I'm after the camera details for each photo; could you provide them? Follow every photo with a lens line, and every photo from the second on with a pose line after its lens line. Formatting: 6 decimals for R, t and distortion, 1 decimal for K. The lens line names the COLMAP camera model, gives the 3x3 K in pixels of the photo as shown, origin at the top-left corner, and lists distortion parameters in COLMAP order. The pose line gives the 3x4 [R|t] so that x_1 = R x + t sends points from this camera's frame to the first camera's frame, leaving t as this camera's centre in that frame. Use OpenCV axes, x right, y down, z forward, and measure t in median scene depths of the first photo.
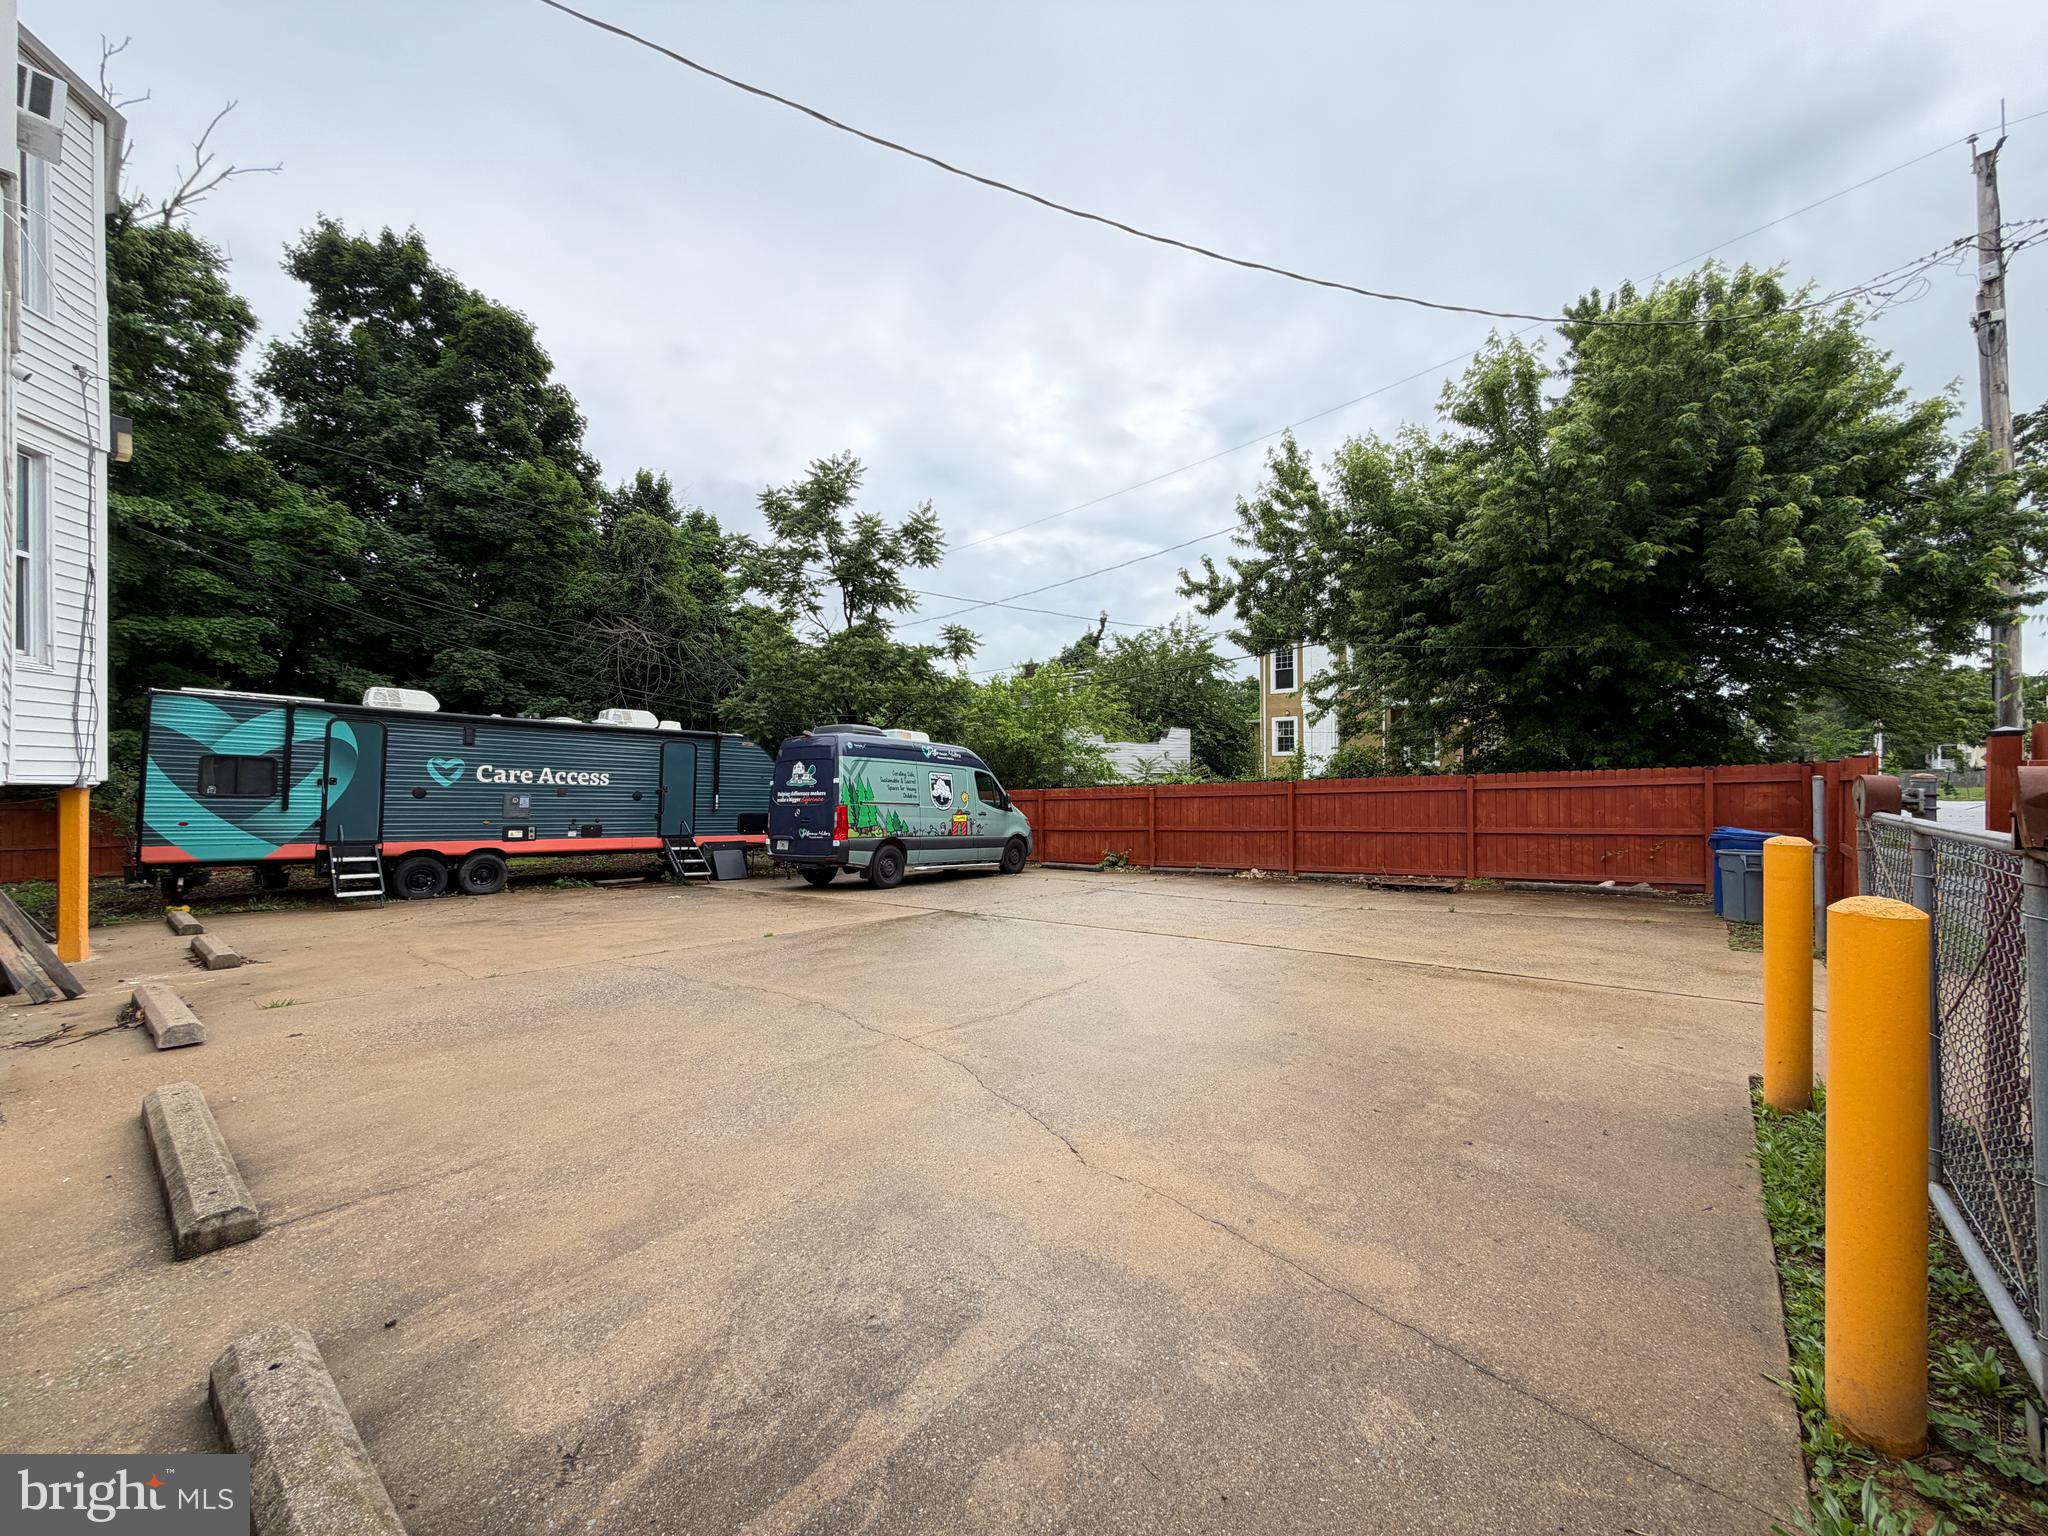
lens RADIAL K [[817.1, 0, 1020.8], [0, 817.1, 770.0], [0, 0, 1]] dist [0.000179, -0.000073]
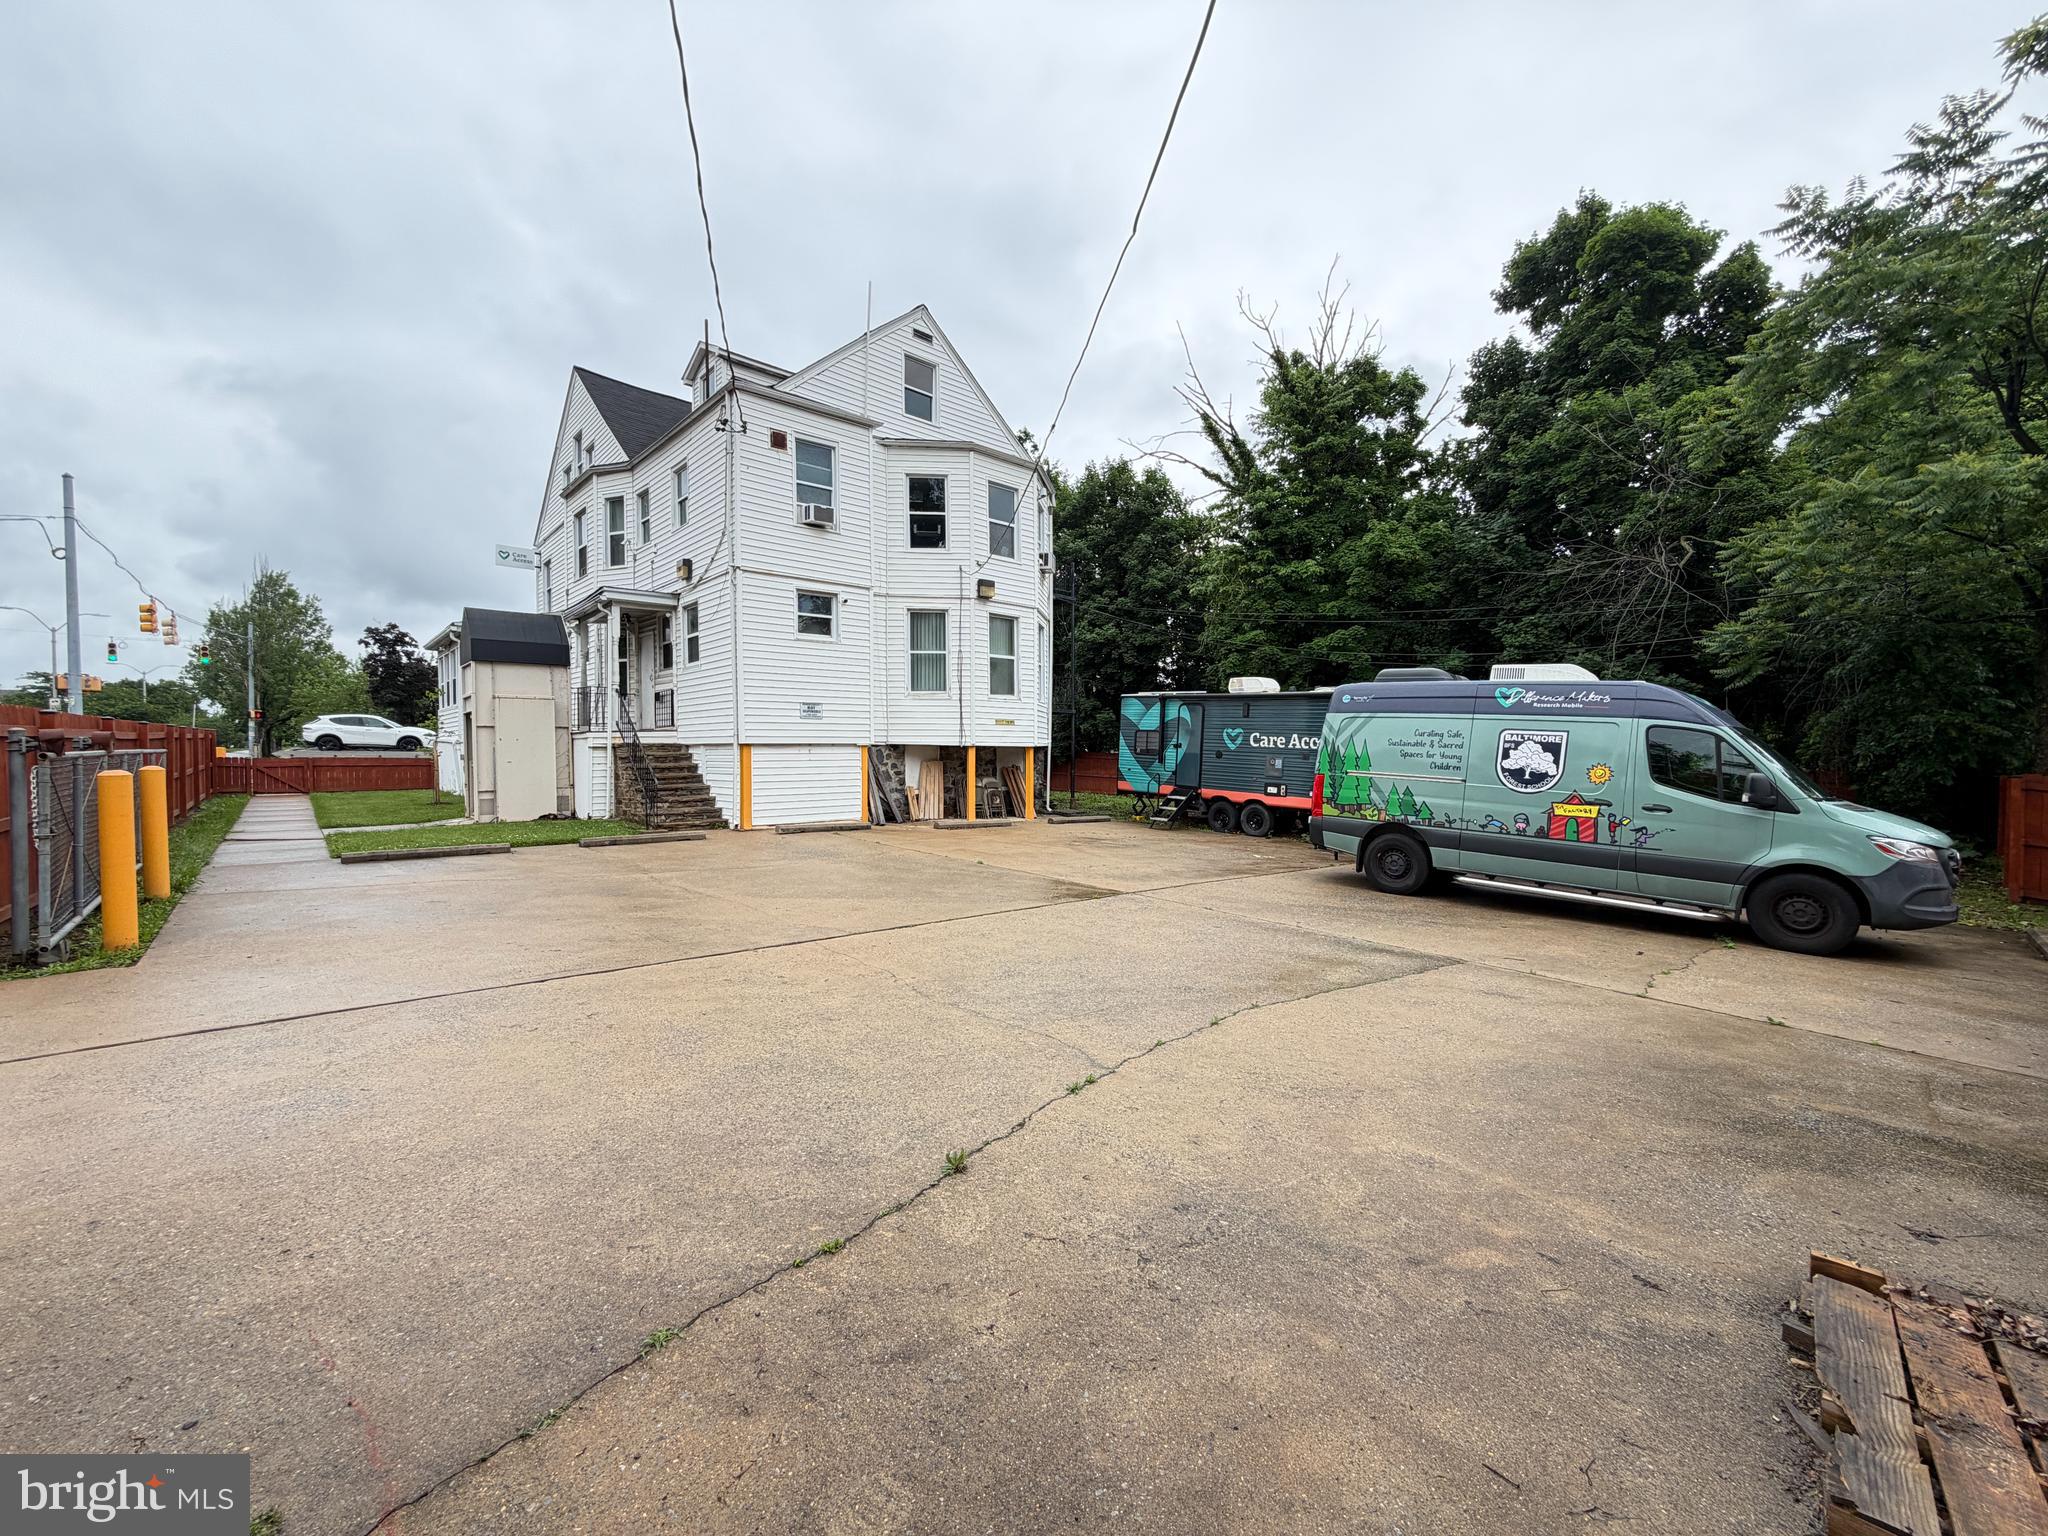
lens RADIAL K [[809.4, 0, 1018.0], [0, 809.4, 773.1], [0, 0, 1]] dist [-0.001944, -0.000332]
pose [[-0.135478, 0.031055, -0.990293, 0.607868], [0.008461, 0.999508, 0.030187, 0.014895], [0.990744, -0.004289, -0.135674, 0.792782]]
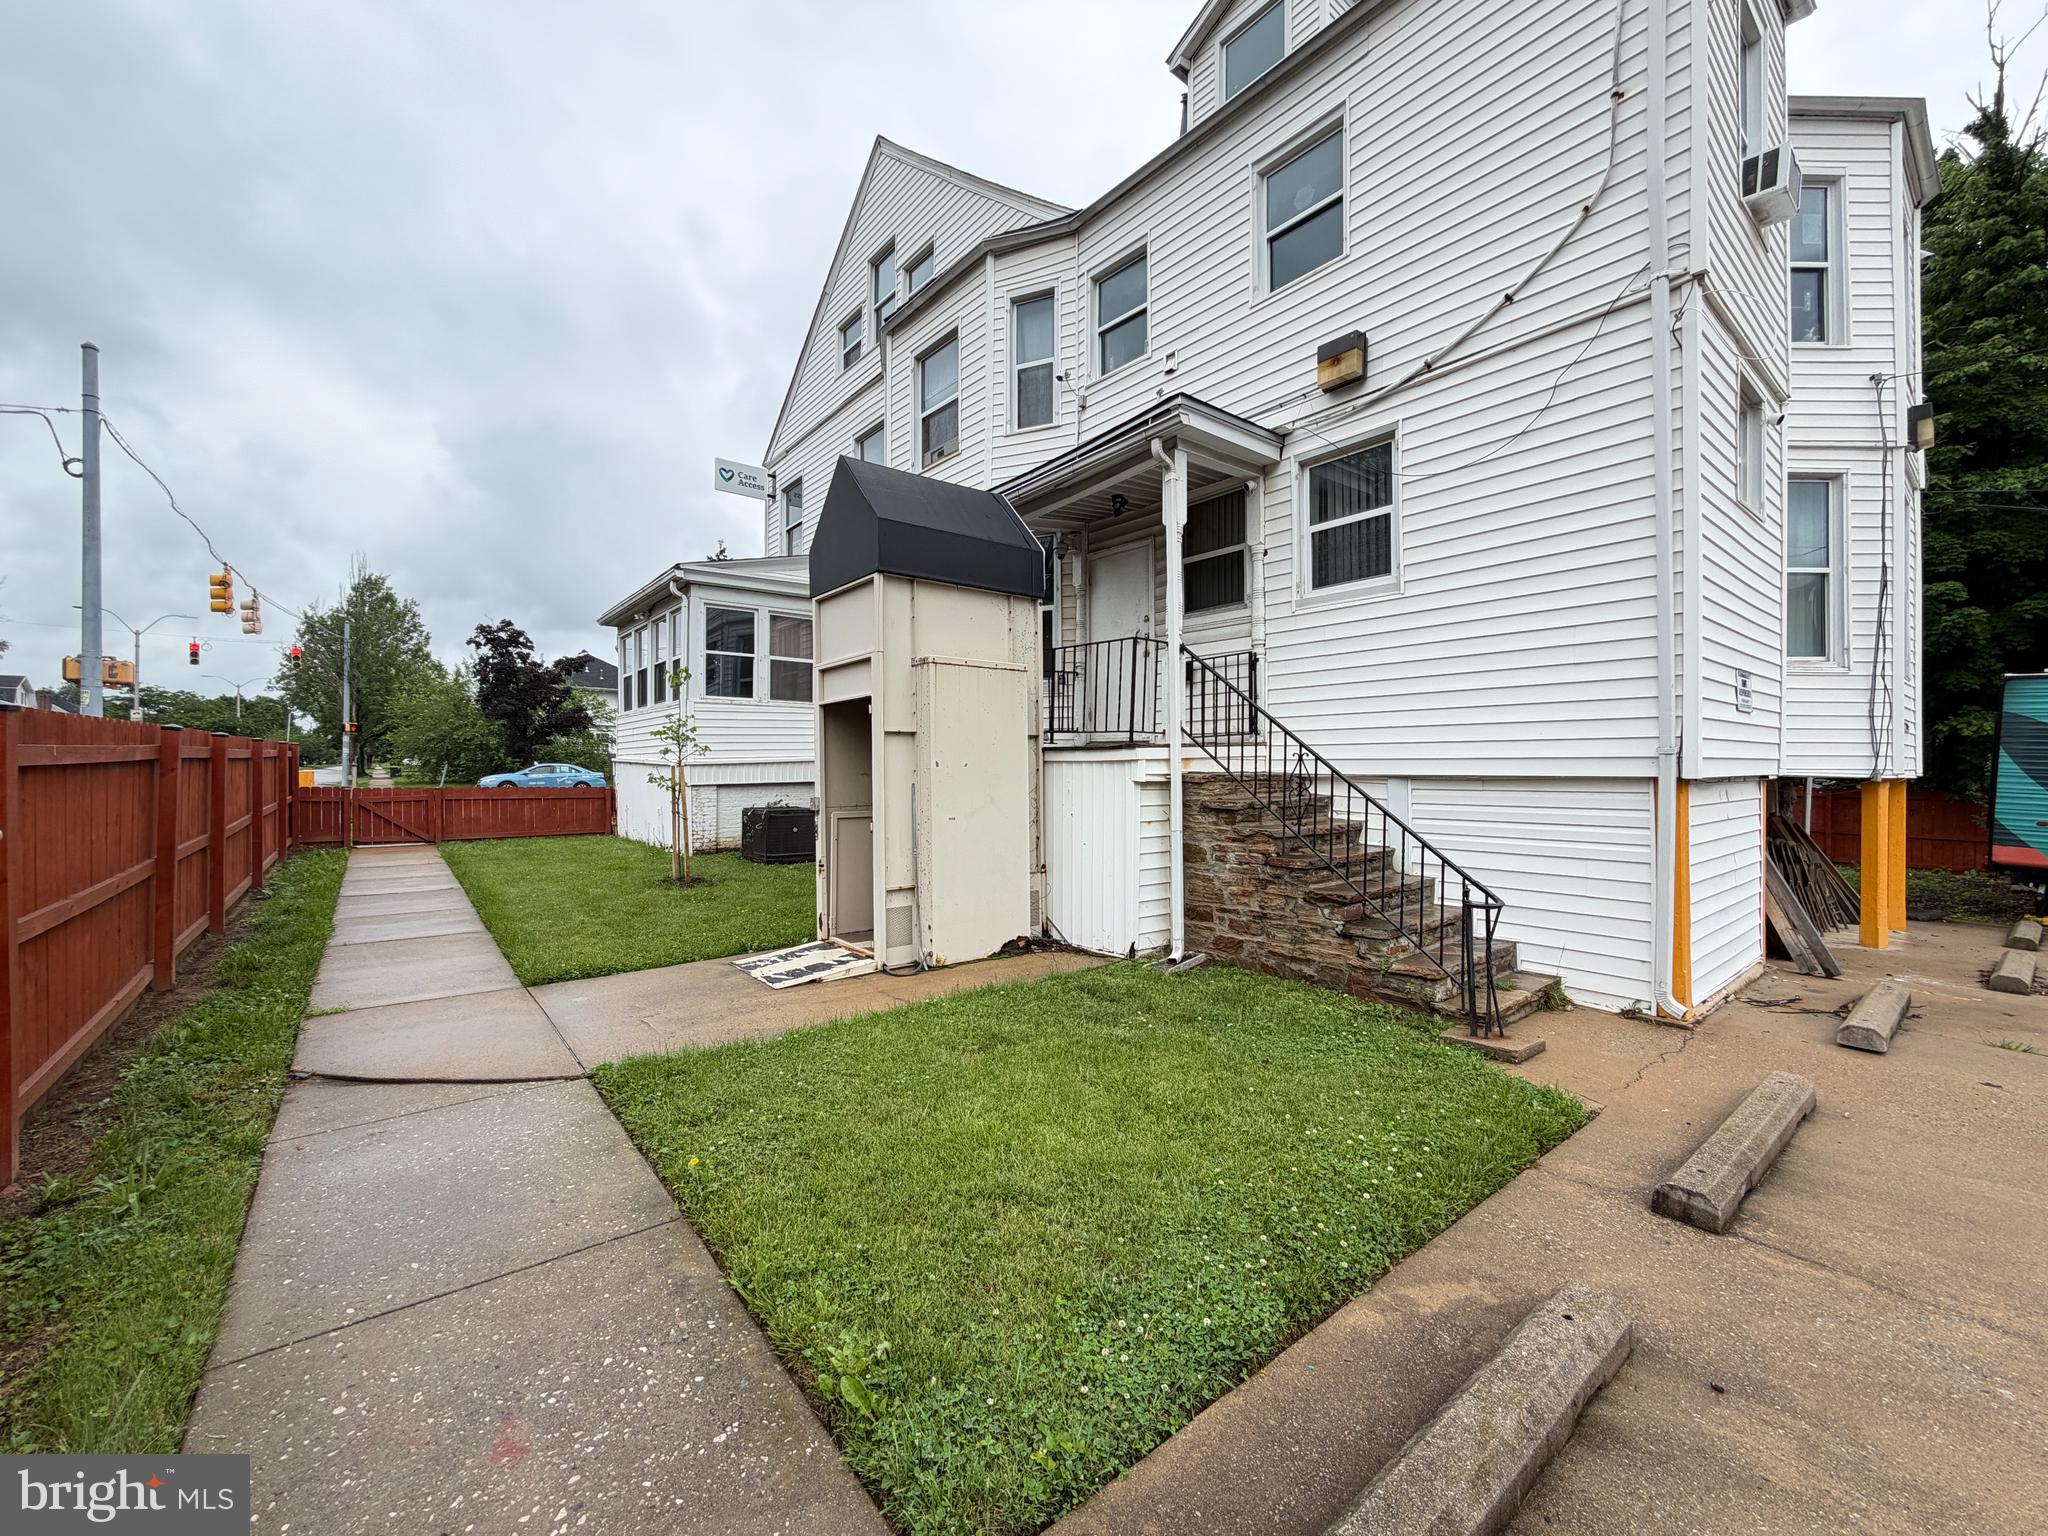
lens RADIAL K [[817.1, 0, 1020.8], [0, 817.1, 770.0], [0, 0, 1]] dist [0.000179, -0.000073]
pose [[-0.200338, 0.005001, -0.979714, 0.046272], [0.005843, 0.999975, 0.003910, -0.001631], [0.979709, -0.004941, -0.200362, 0.077730]]
